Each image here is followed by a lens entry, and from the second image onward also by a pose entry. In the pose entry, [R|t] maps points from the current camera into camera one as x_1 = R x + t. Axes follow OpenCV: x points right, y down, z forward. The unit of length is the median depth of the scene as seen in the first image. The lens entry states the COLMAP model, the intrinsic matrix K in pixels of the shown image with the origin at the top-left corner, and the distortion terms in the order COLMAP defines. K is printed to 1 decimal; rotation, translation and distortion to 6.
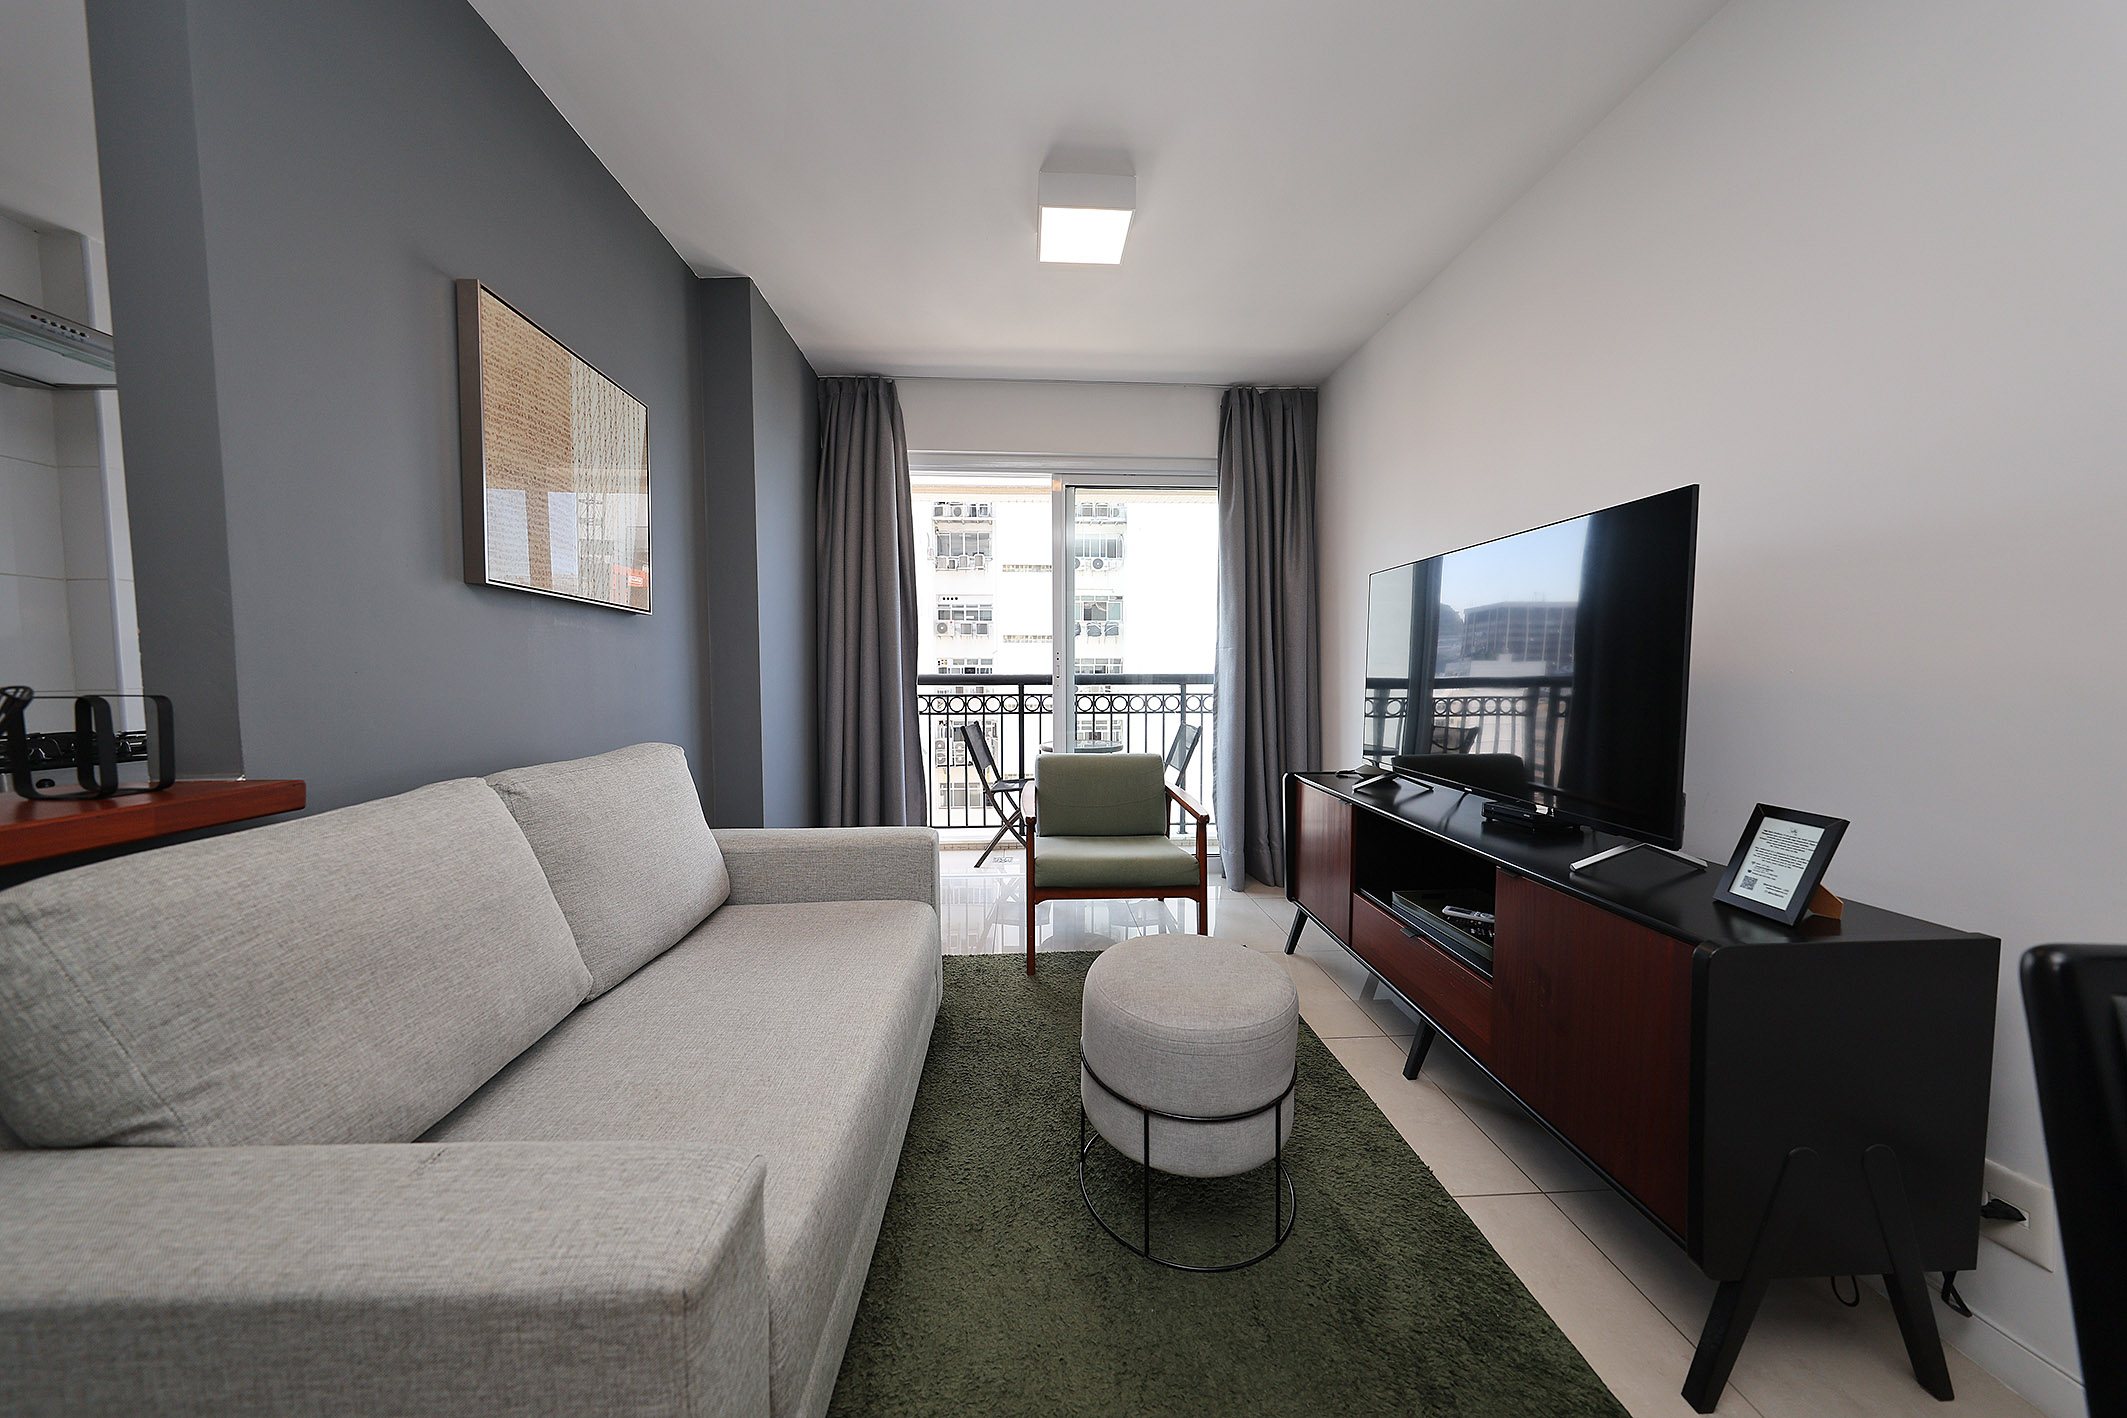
lens RADIAL K [[669.4, 0, 1063.5], [0, 669.4, 709.0], [0, 0, 1]] dist [-0.000146, -0.000042]
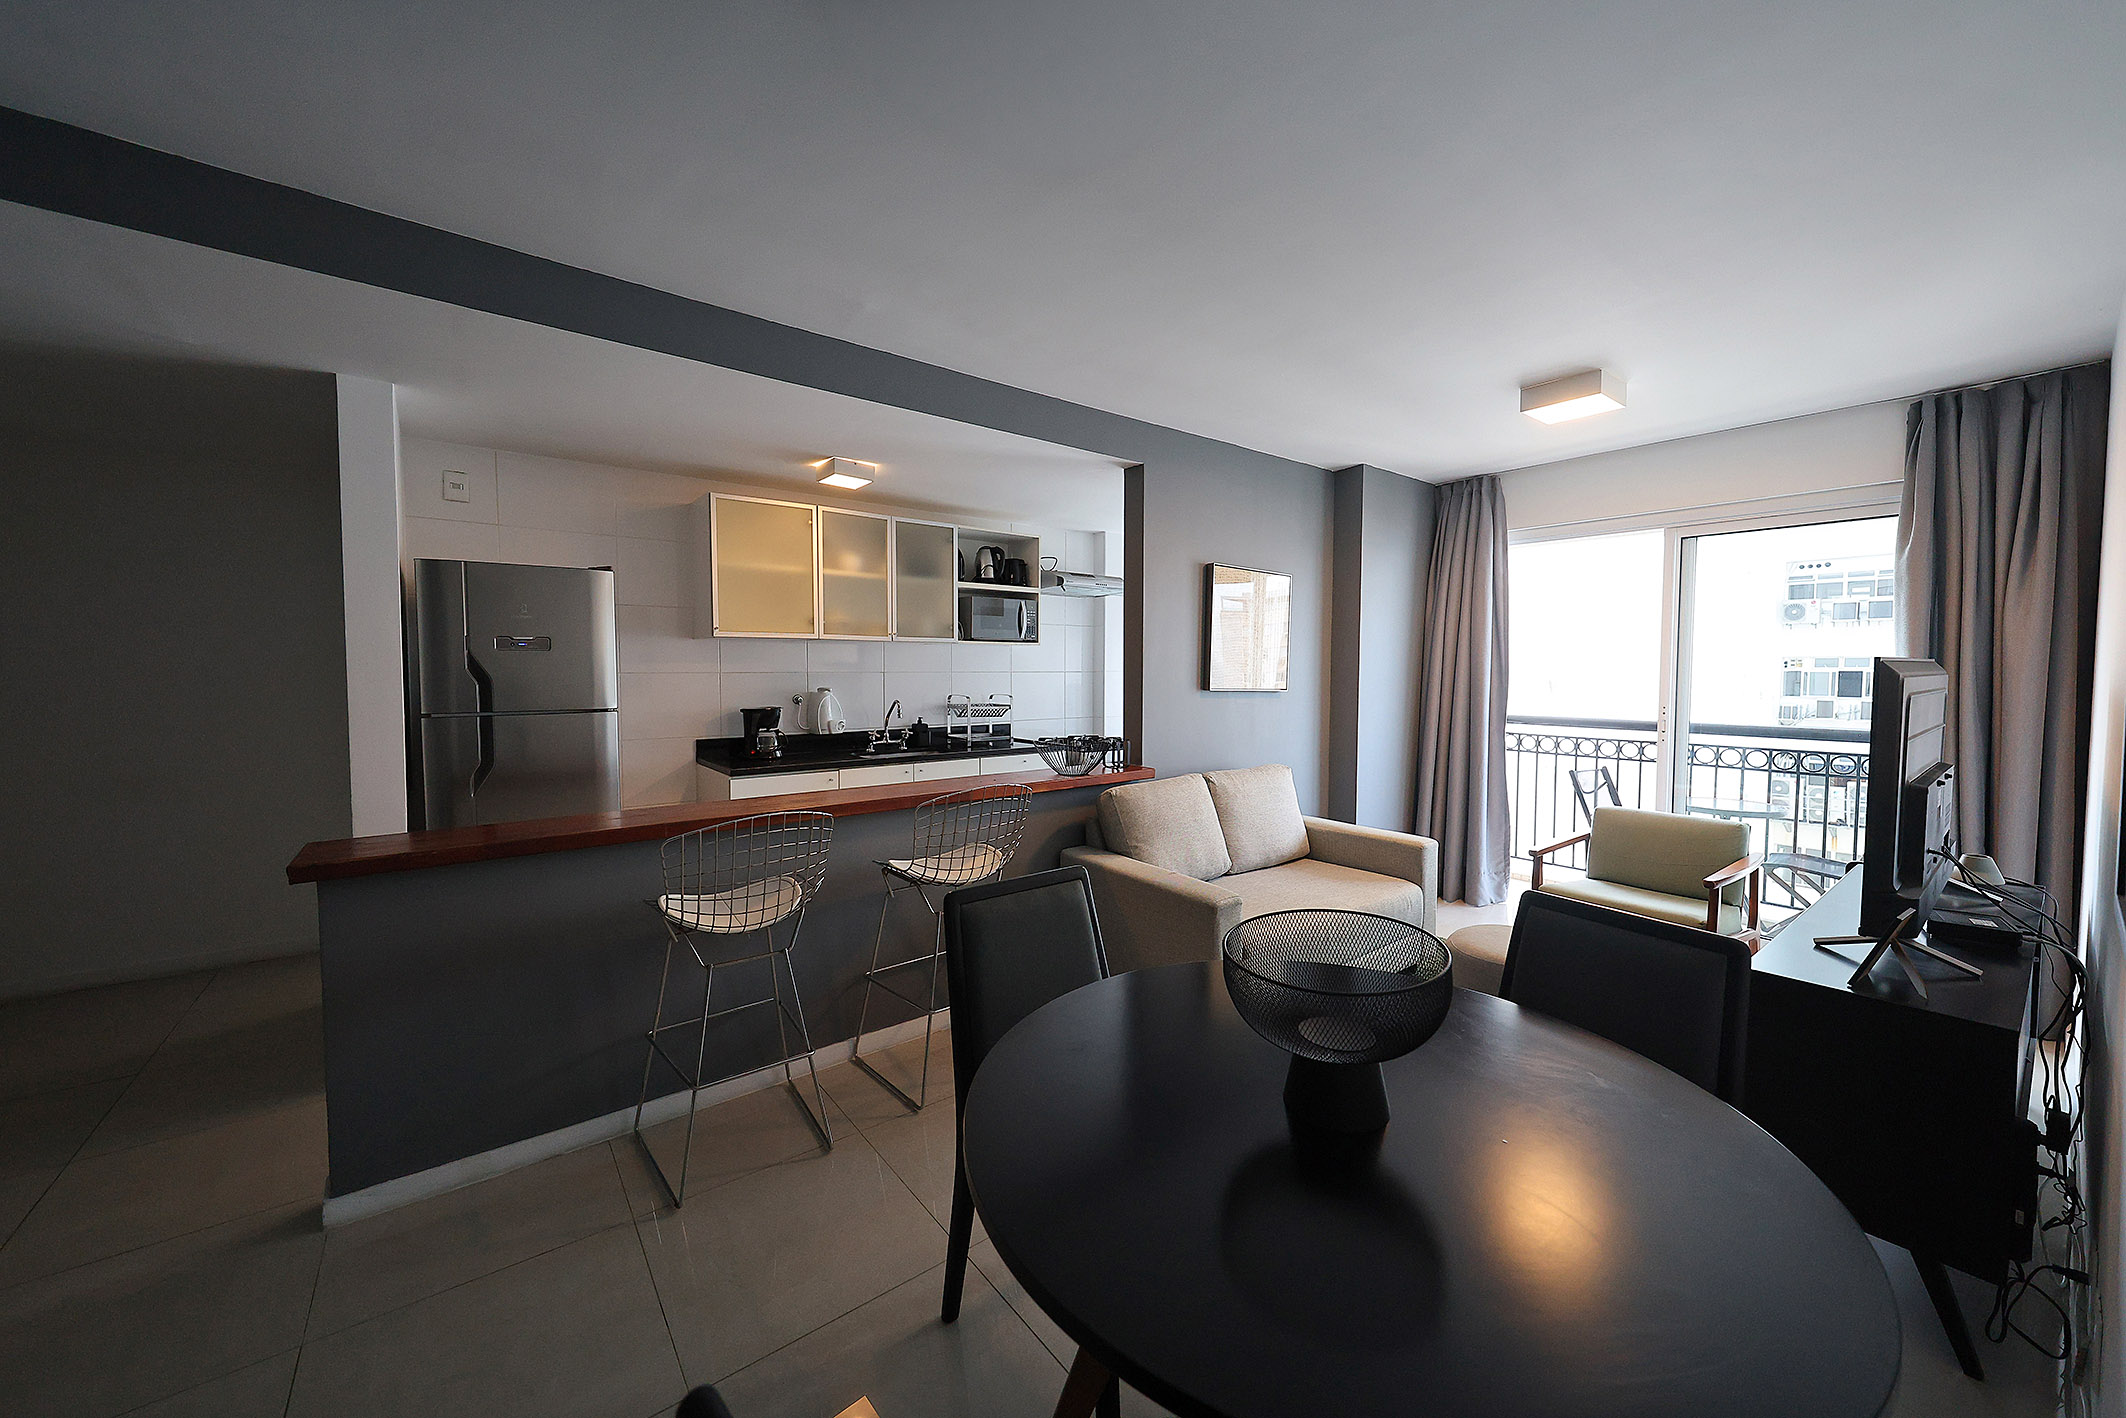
lens RADIAL K [[774.4, 0, 1059.7], [0, 774.4, 700.7], [0, 0, 1]] dist [-0.006371, -0.000077]
pose [[0.567647, 0.039372, -0.822330, 0.444920], [-0.050568, 0.998637, 0.012907, -0.066398], [0.821718, 0.034257, 0.568864, -0.404553]]
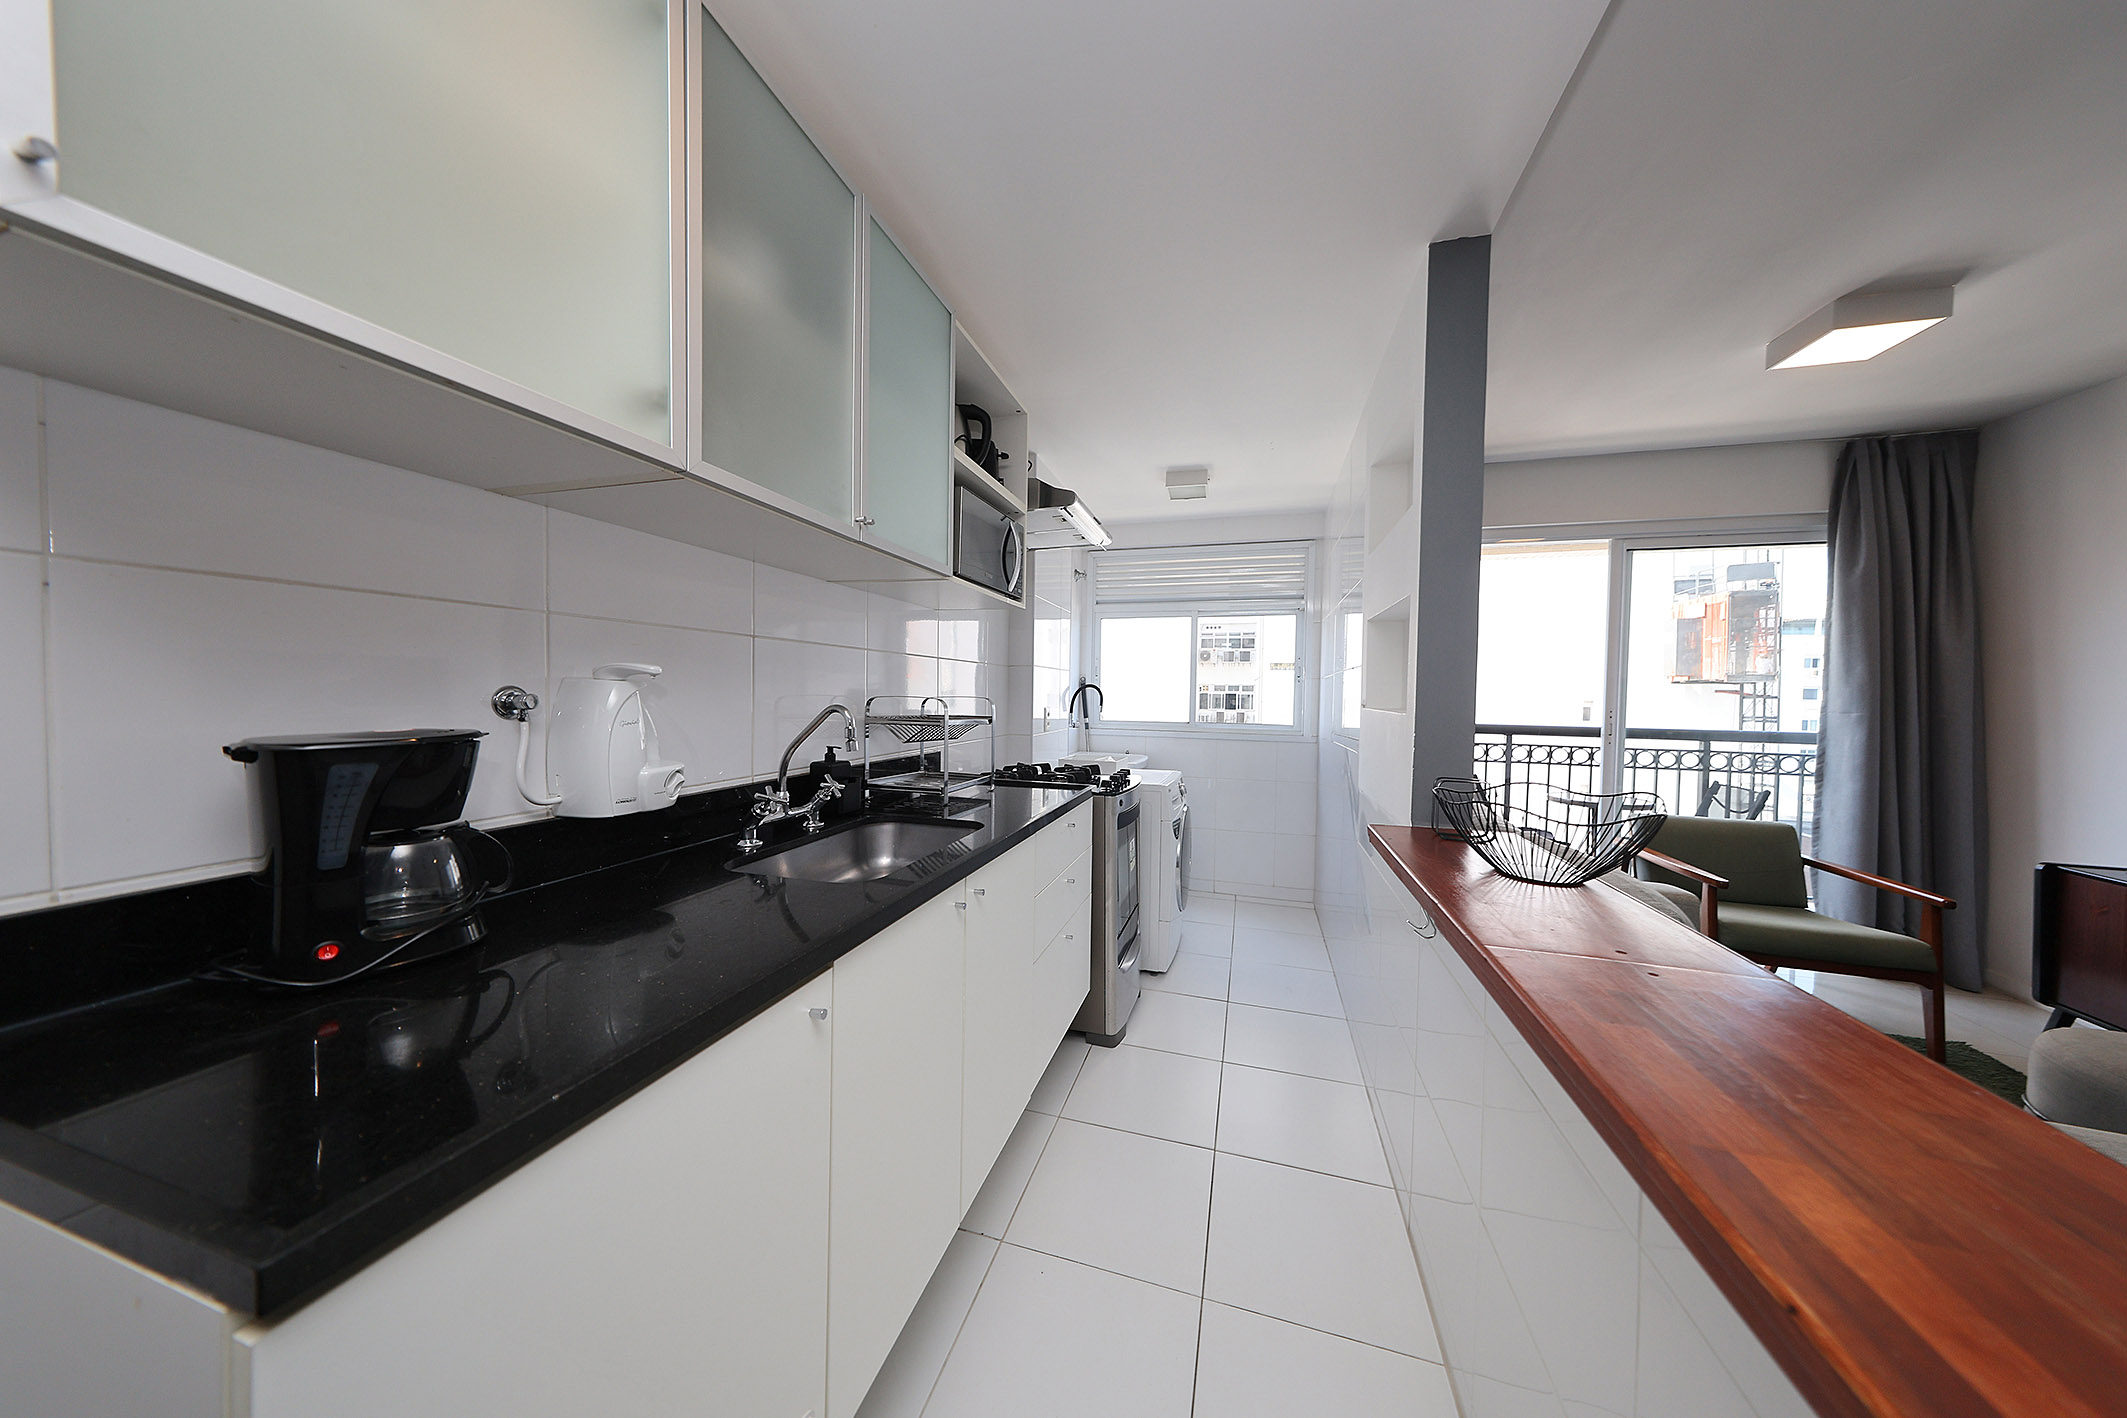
lens RADIAL K [[646.6, 0, 1063.5], [0, 646.6, 709.0], [0, 0, 1]] dist [0.000649, 0.000036]
pose [[0.938543, 0.027490, -0.344066, -0.482882], [-0.039010, 0.998885, -0.026602, -0.029366], [0.342951, 0.038389, 0.938569, -0.233914]]
